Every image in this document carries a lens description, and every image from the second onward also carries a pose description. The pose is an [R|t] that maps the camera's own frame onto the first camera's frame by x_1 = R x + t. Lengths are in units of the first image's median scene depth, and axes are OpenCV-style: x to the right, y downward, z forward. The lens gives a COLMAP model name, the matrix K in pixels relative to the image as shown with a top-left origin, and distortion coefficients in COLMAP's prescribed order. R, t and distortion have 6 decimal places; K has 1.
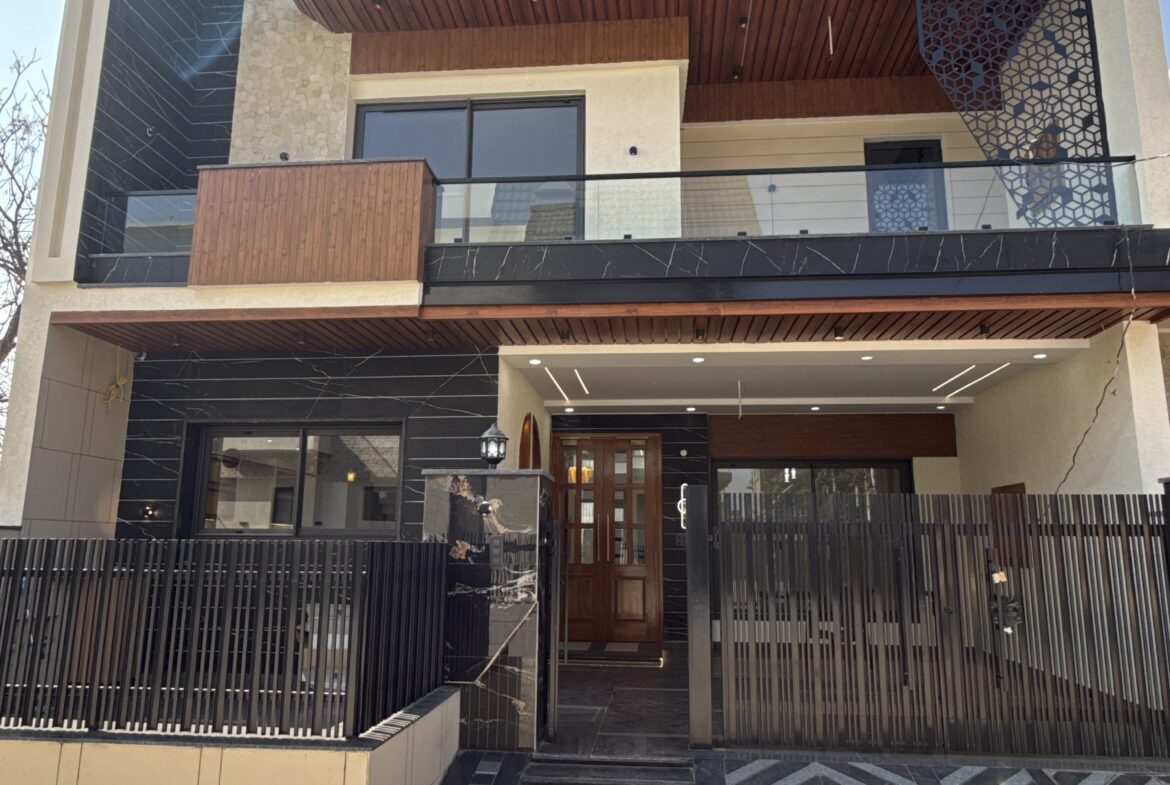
lens RADIAL K [[834.8, 0, 586.6], [0, 834.8, 388.8], [0, 0, 1]] dist [0.000670, 0.003350]
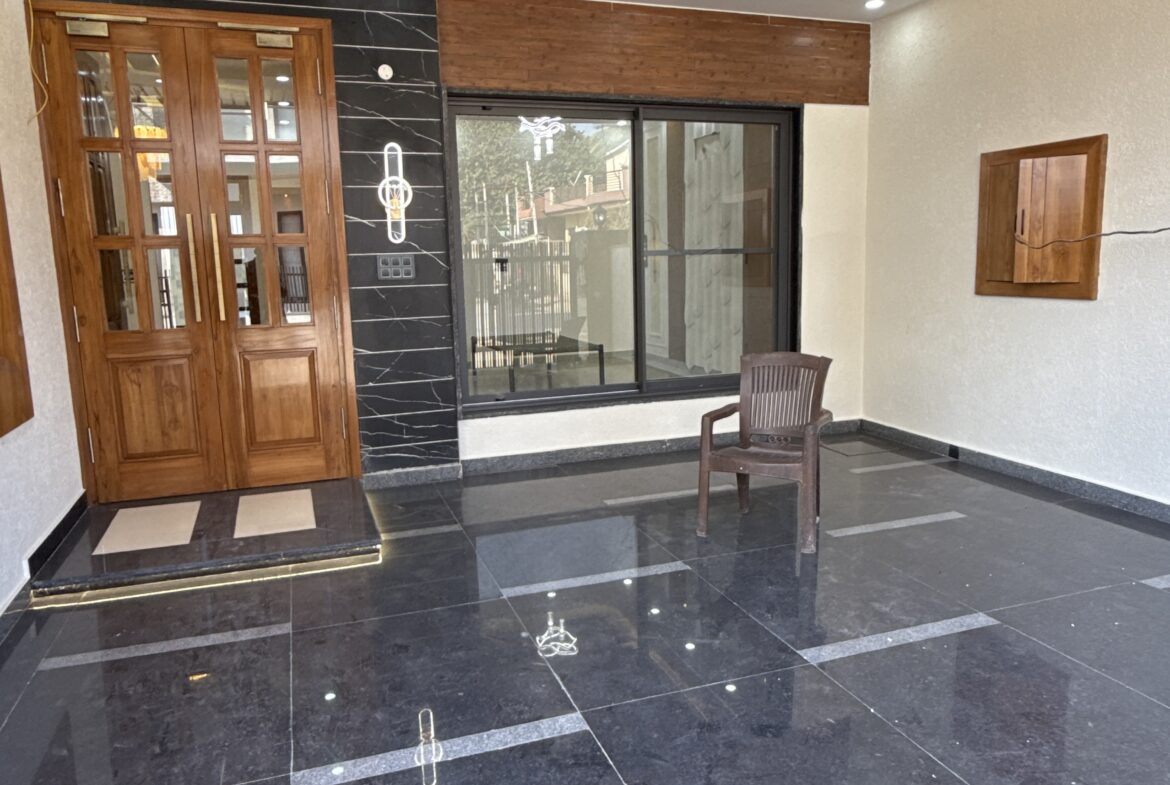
lens RADIAL K [[834.8, 0, 588.1], [0, 834.8, 393.4], [0, 0, 1]] dist [0.000670, 0.003350]
pose [[0.907258, -0.095986, 0.409474, 0.015816], [-0.049865, 0.942191, 0.331346, 0.084887], [-0.417607, -0.321035, 0.850024, 0.520410]]
